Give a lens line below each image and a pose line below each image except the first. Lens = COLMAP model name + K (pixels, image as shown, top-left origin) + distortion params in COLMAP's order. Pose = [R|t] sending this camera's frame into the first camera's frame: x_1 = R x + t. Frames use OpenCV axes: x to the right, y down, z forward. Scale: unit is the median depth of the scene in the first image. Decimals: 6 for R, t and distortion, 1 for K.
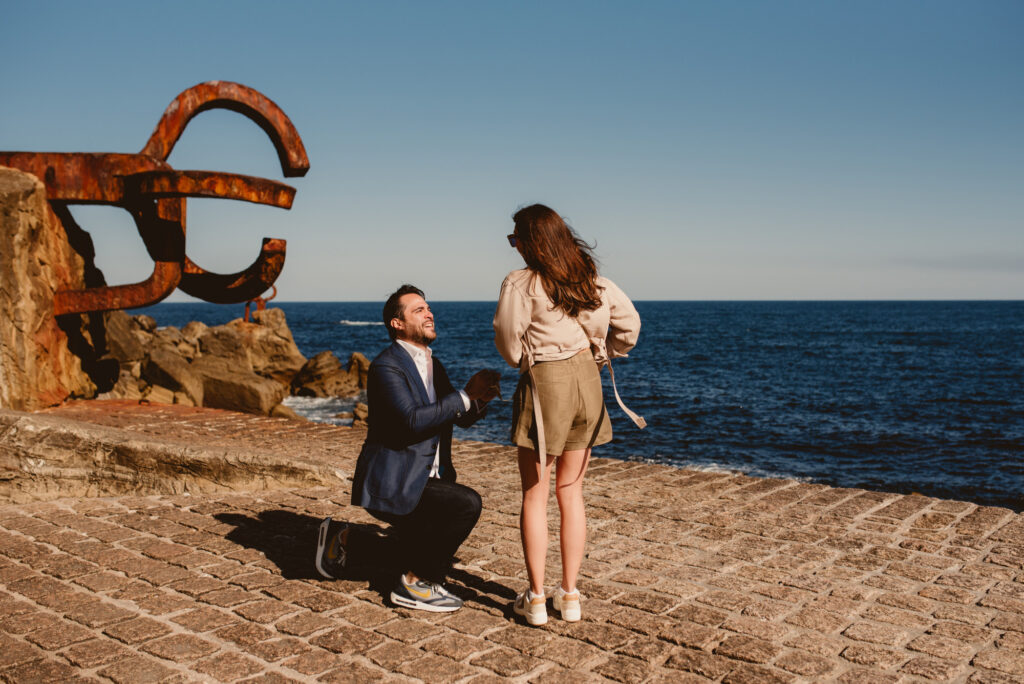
lens RADIAL K [[1029.3, 0, 538.2], [0, 1029.3, 372.8], [0, 0, 1]] dist [-0.031217, 0.000000]
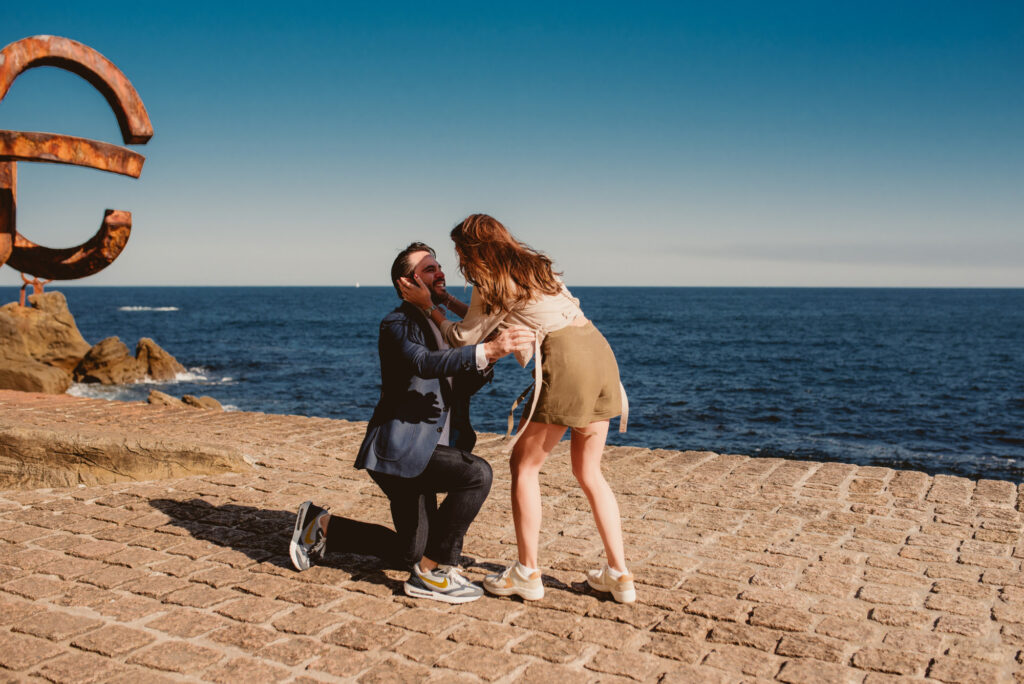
lens RADIAL K [[1029.3, 0, 529.3], [0, 1029.3, 347.5], [0, 0, 1]] dist [-0.031217, 0.000000]
pose [[0.981309, -0.010466, 0.192152, -0.080492], [0.012173, 0.999896, -0.007704, 0.005499], [-0.192051, 0.009899, 0.981335, 0.030020]]
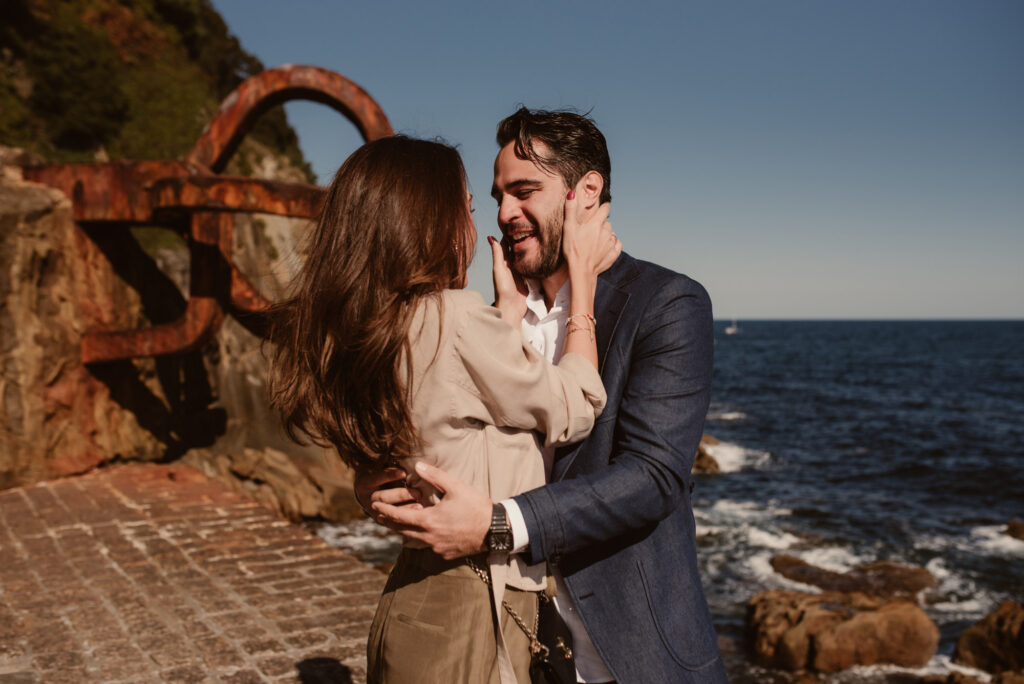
lens RADIAL K [[997.7, 0, 509.4], [0, 997.7, 342.6], [0, 0, 1]] dist [-0.020809, 0.000000]
pose [[0.937298, 0.009669, -0.348395, 0.127602], [-0.024992, 0.998906, -0.039514, -0.052769], [0.347632, 0.045743, 0.936515, 0.403122]]
